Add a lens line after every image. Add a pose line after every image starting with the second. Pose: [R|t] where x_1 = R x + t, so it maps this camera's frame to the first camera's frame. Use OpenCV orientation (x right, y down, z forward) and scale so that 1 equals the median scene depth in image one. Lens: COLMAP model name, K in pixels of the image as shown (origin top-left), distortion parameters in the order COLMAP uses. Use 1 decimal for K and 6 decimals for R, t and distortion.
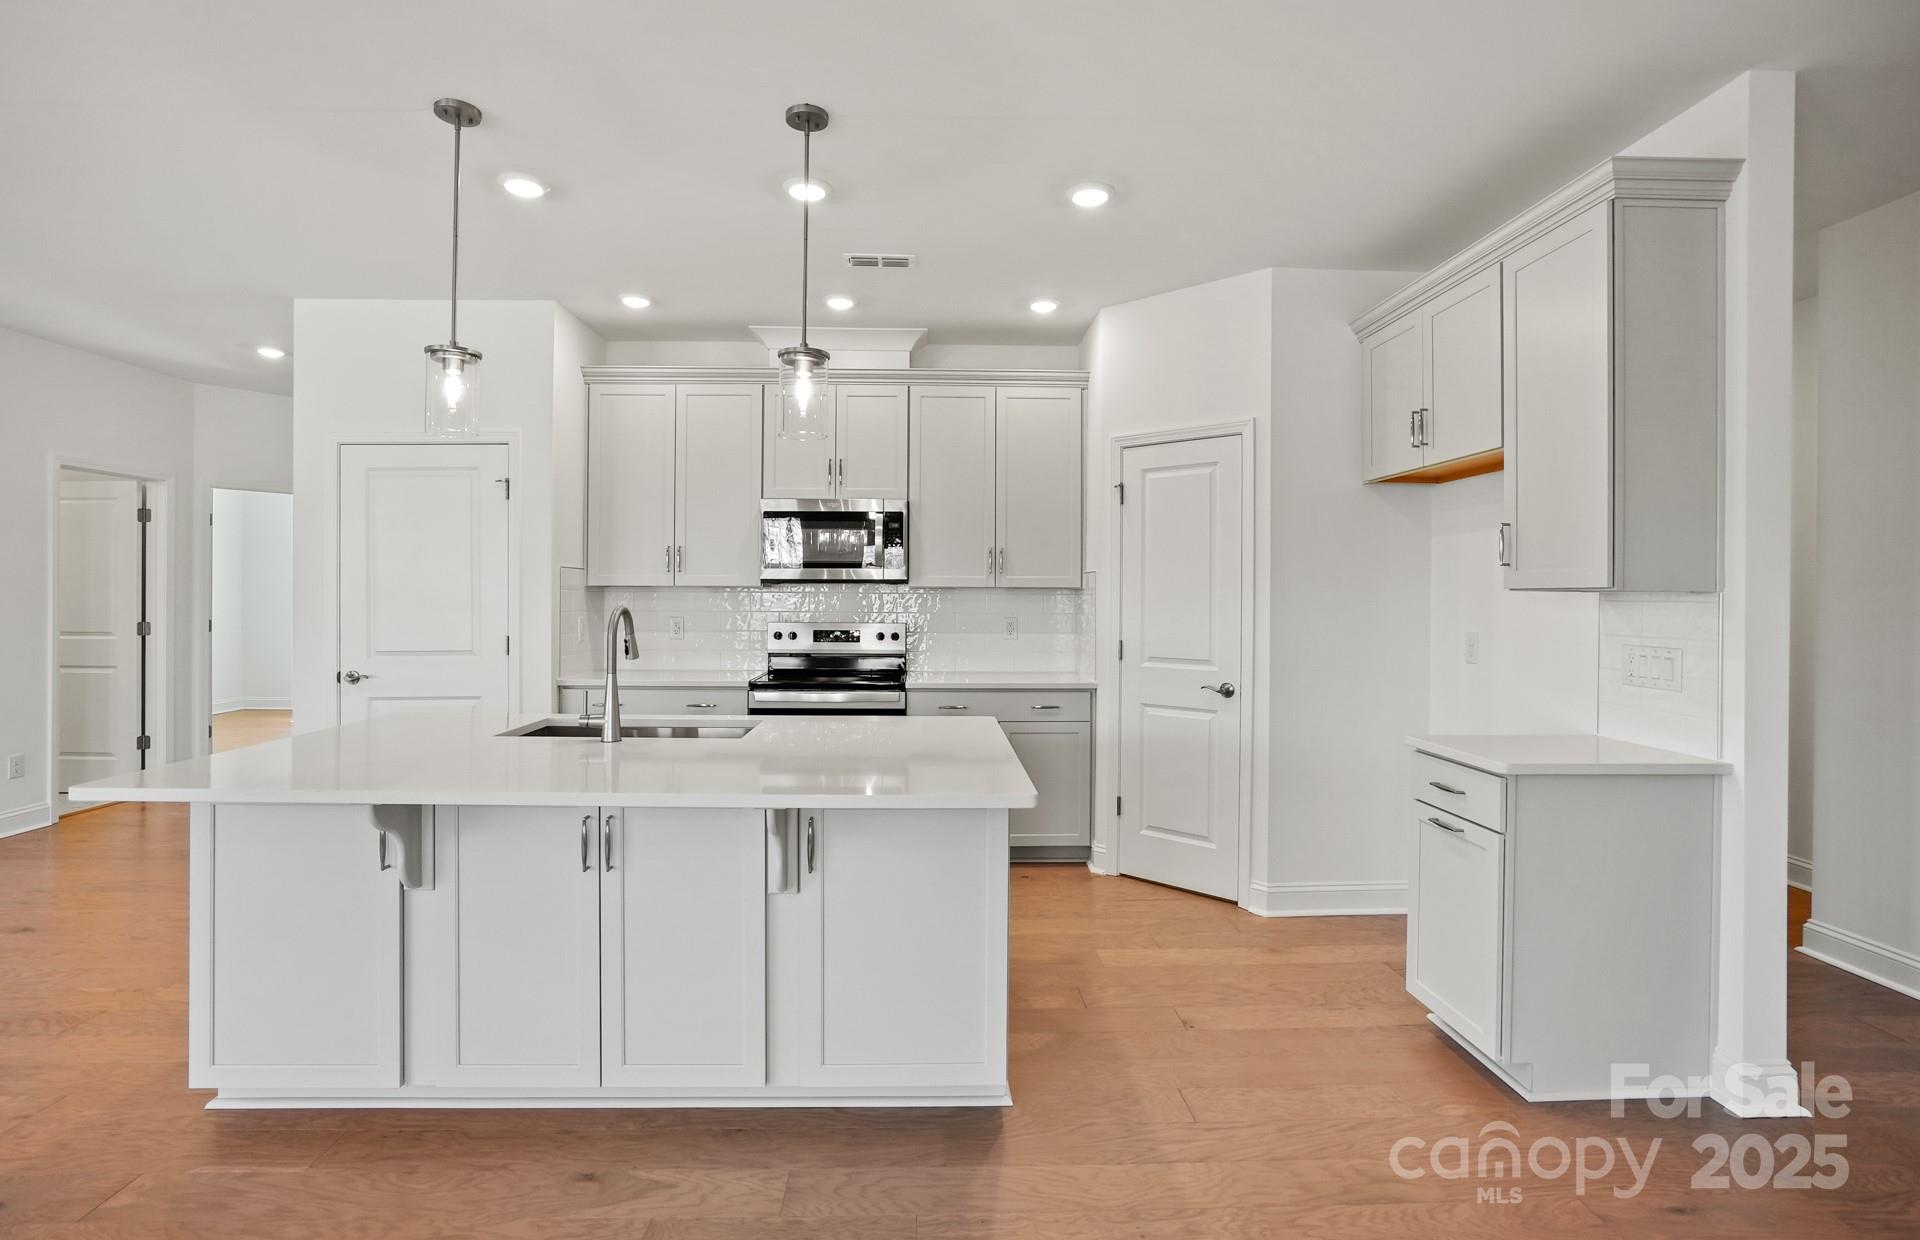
lens RADIAL K [[901.0, 0, 954.6], [0, 901.0, 594.2], [0, 0, 1]] dist [-0.055607, 0.027651]
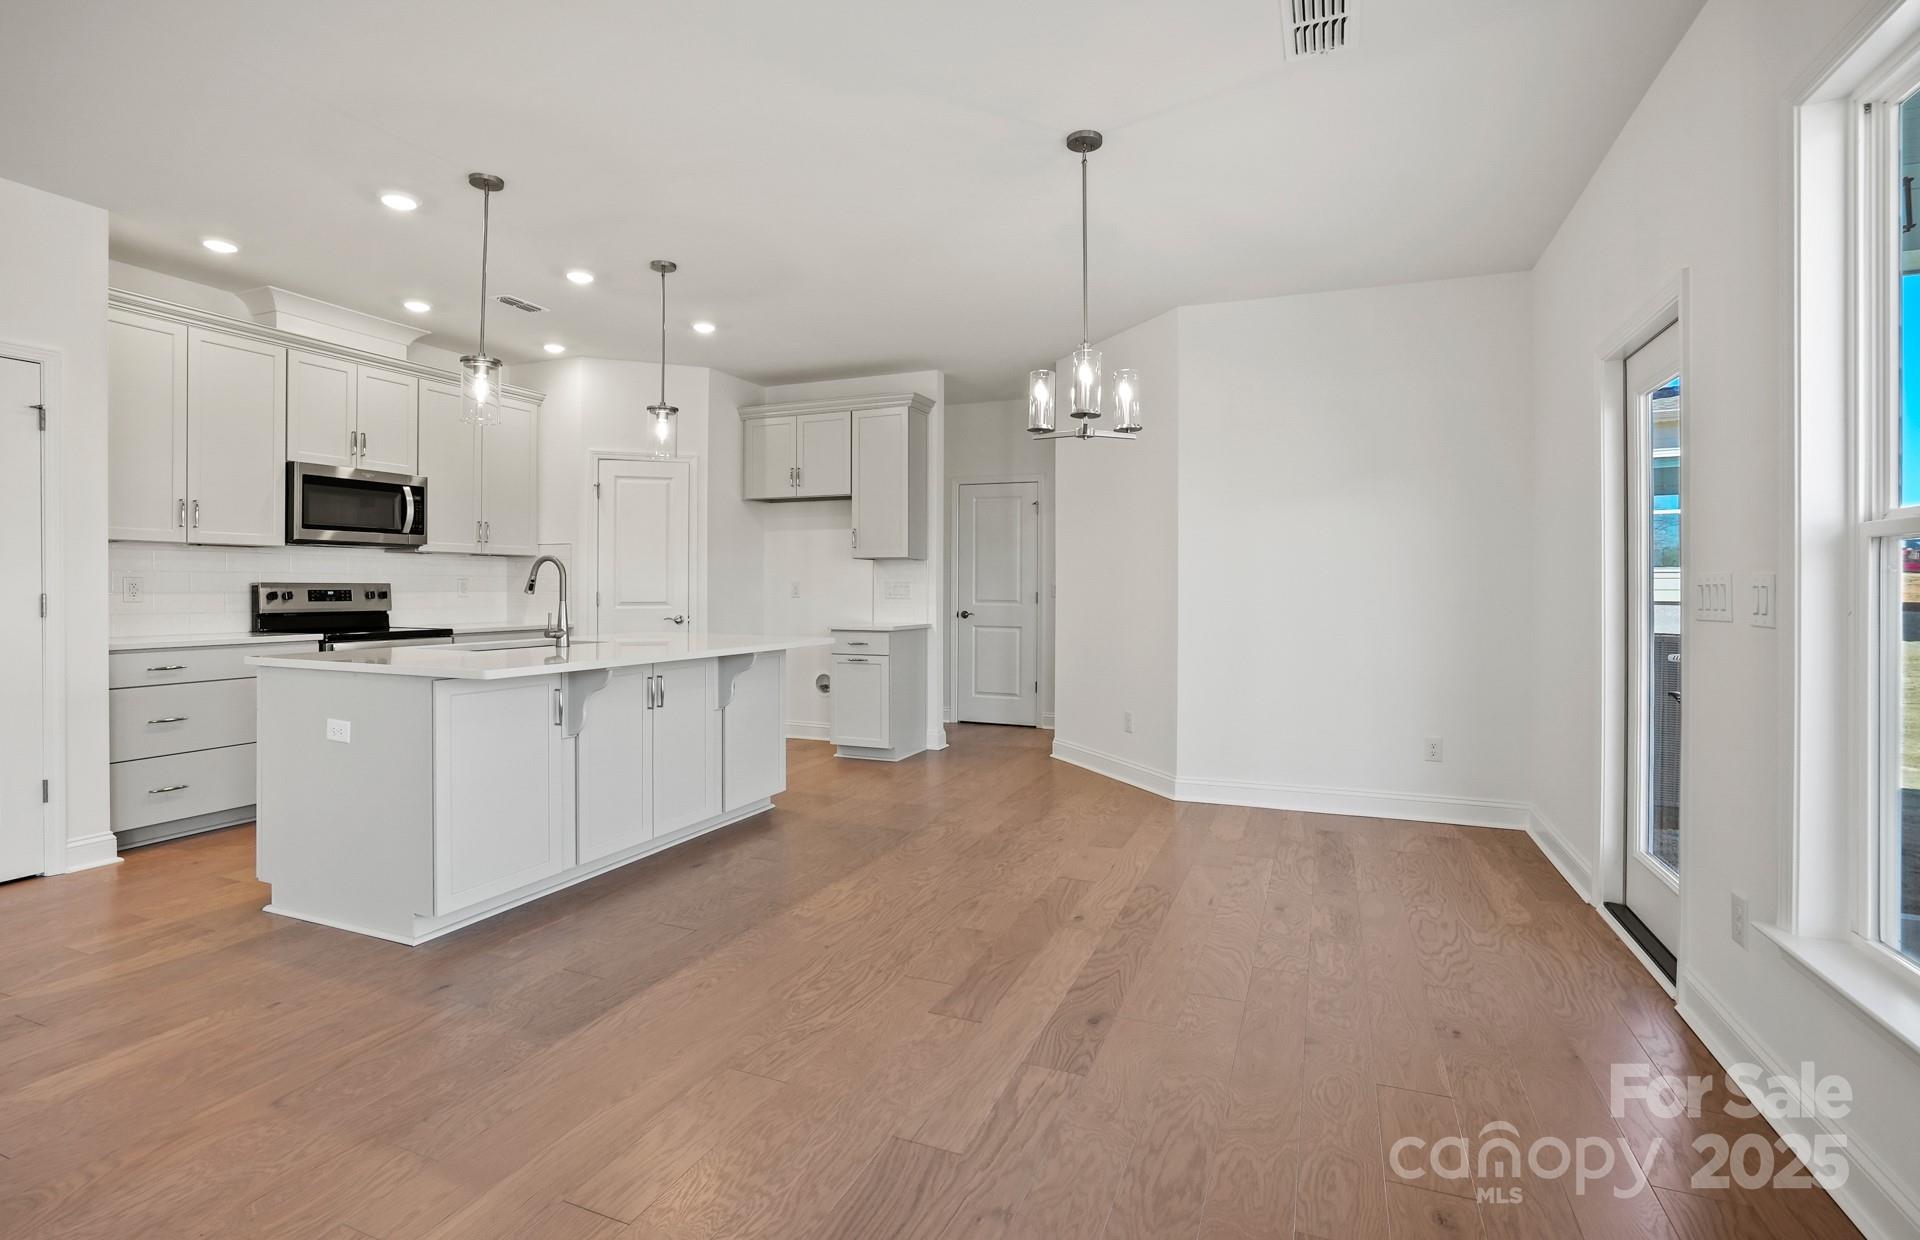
lens RADIAL K [[901.0, 0, 954.6], [0, 901.0, 594.2], [0, 0, 1]] dist [-0.055607, 0.027651]
pose [[0.416140, -0.013047, 0.909207, -0.952002], [0.001137, 0.999904, 0.013828, 0.038566], [-0.909300, -0.004720, 0.416115, -0.129708]]
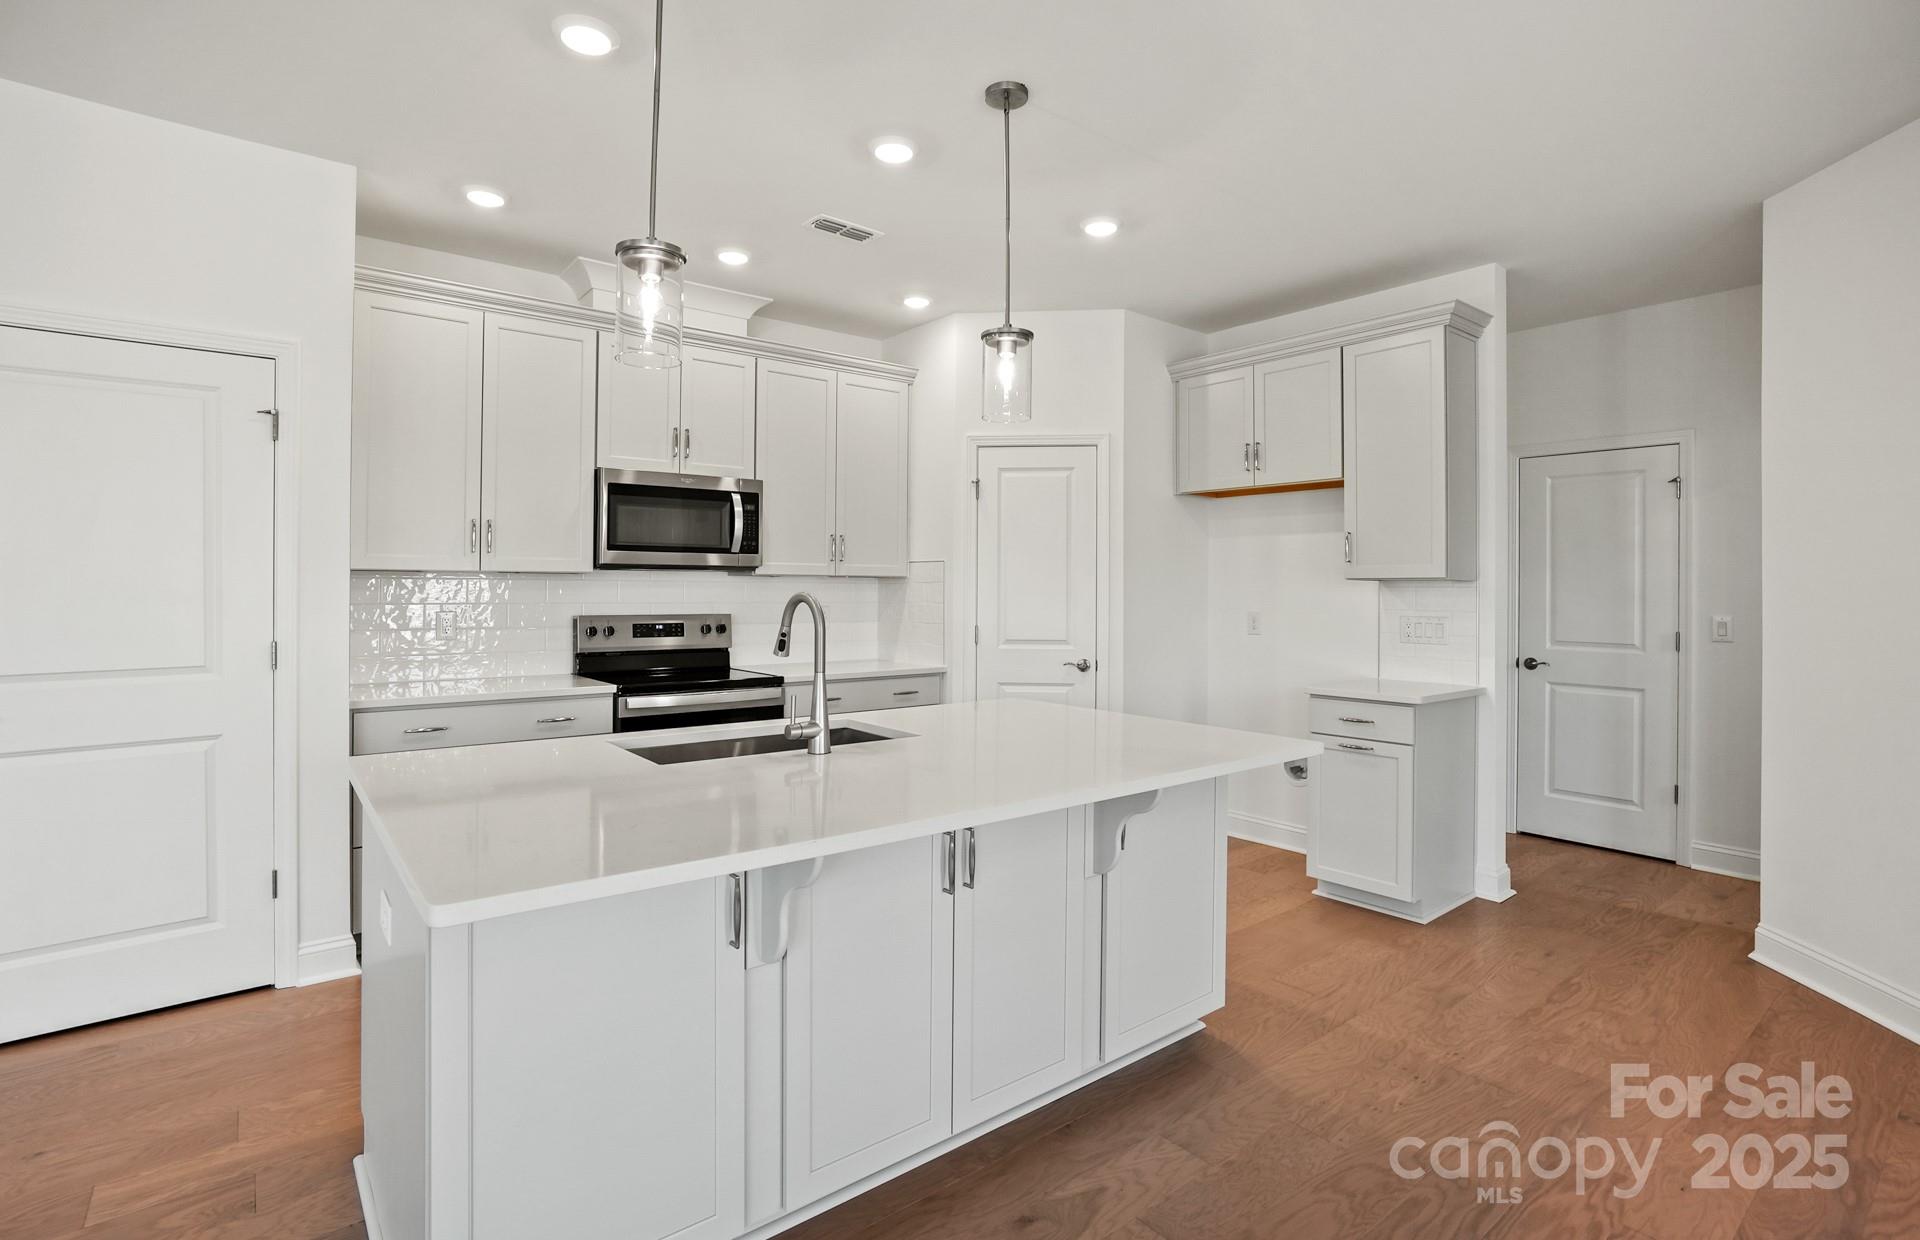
lens RADIAL K [[905.5, 0, 953.4], [0, 905.5, 583.8], [0, 0, 1]] dist [-0.050031, 0.023032]
pose [[0.804618, 0.001772, 0.593791, -0.518264], [-0.000223, 0.999996, -0.002682, 0.004694], [-0.593793, 0.002026, 0.804615, 0.155581]]
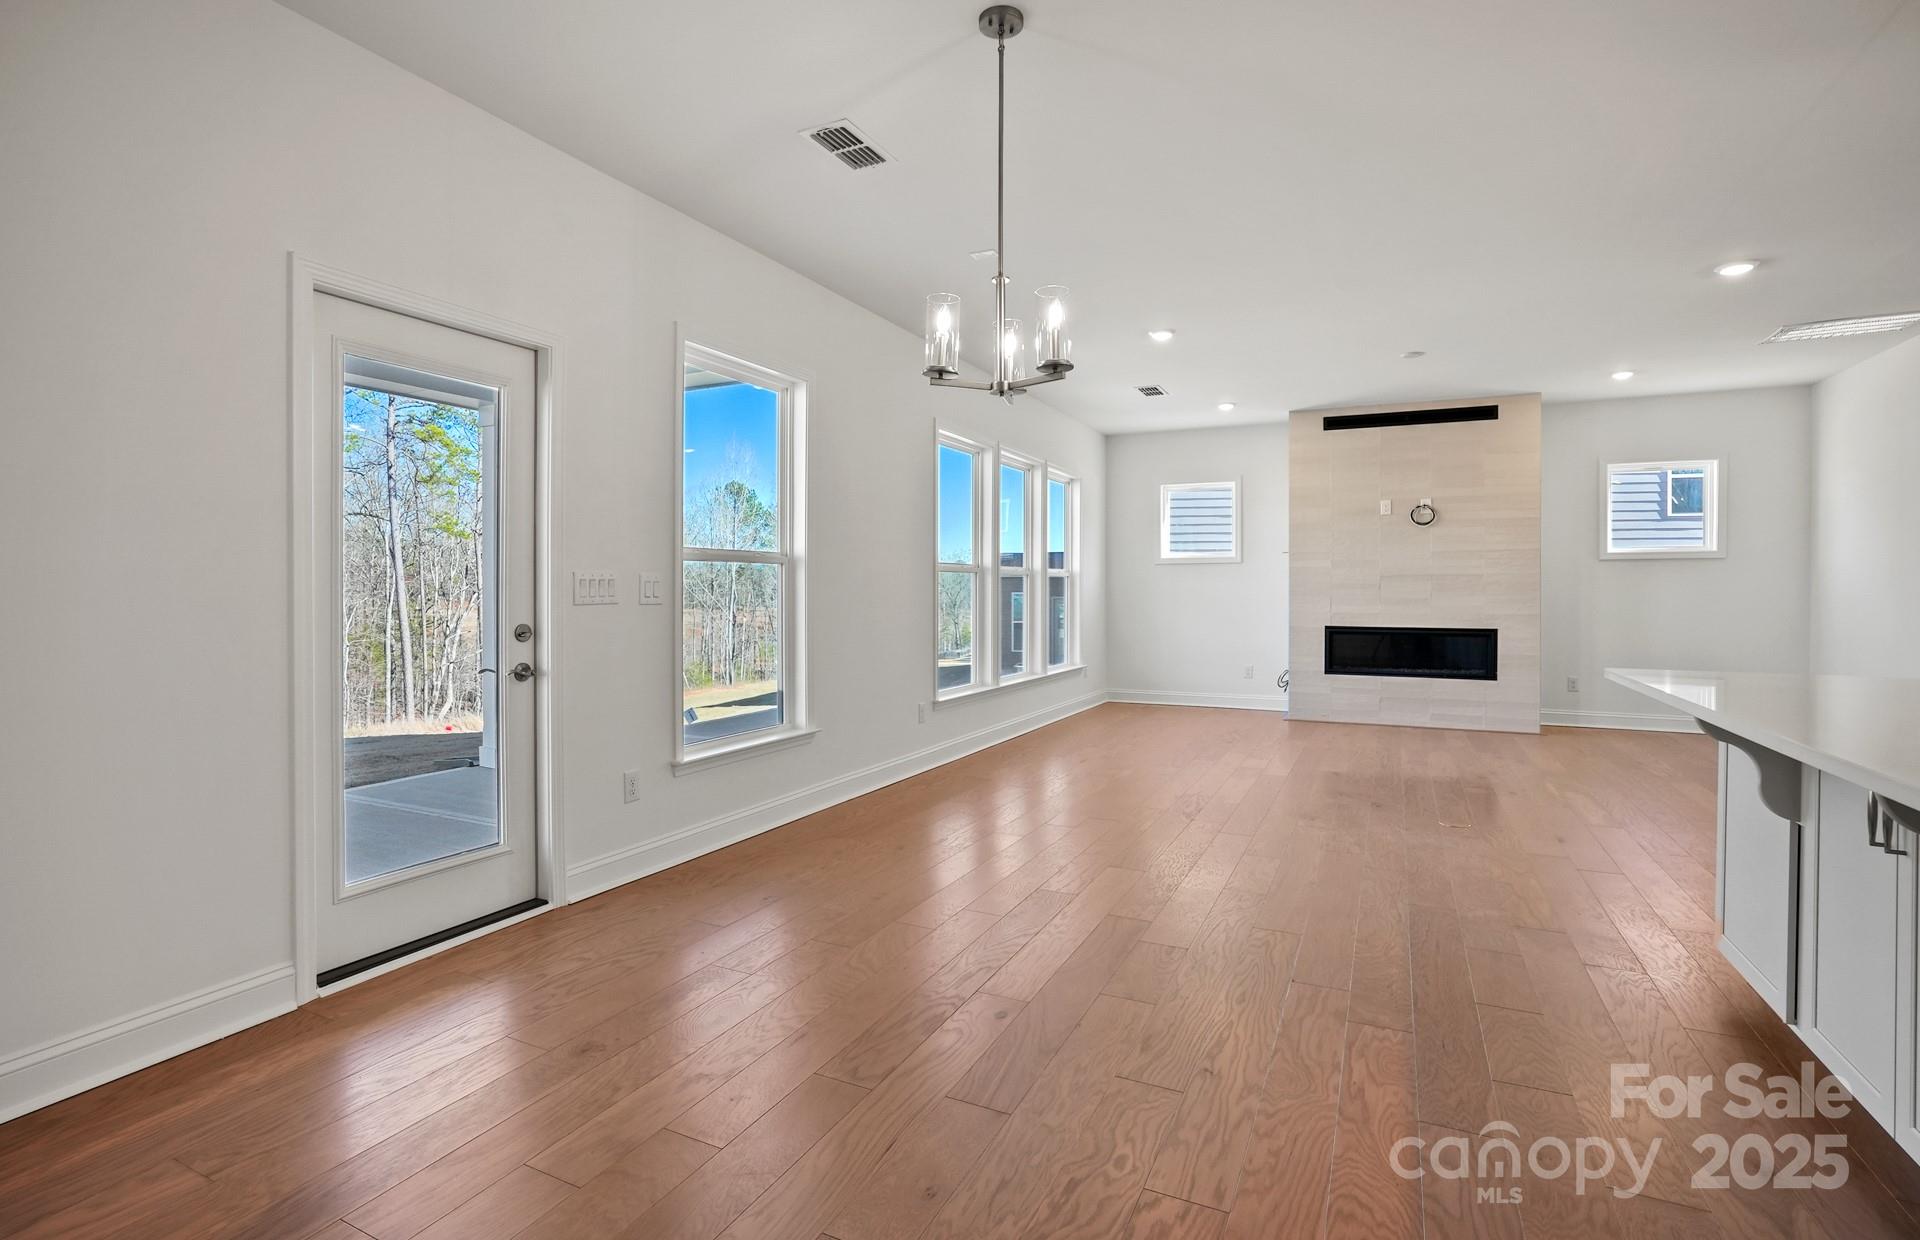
lens RADIAL K [[901.0, 0, 954.6], [0, 901.0, 594.2], [0, 0, 1]] dist [-0.055607, 0.027651]
pose [[-0.473265, -0.003464, -0.880913, 0.362164], [-0.007724, 0.999970, 0.000217, 0.051905], [0.880886, 0.006907, -0.473278, 0.355541]]
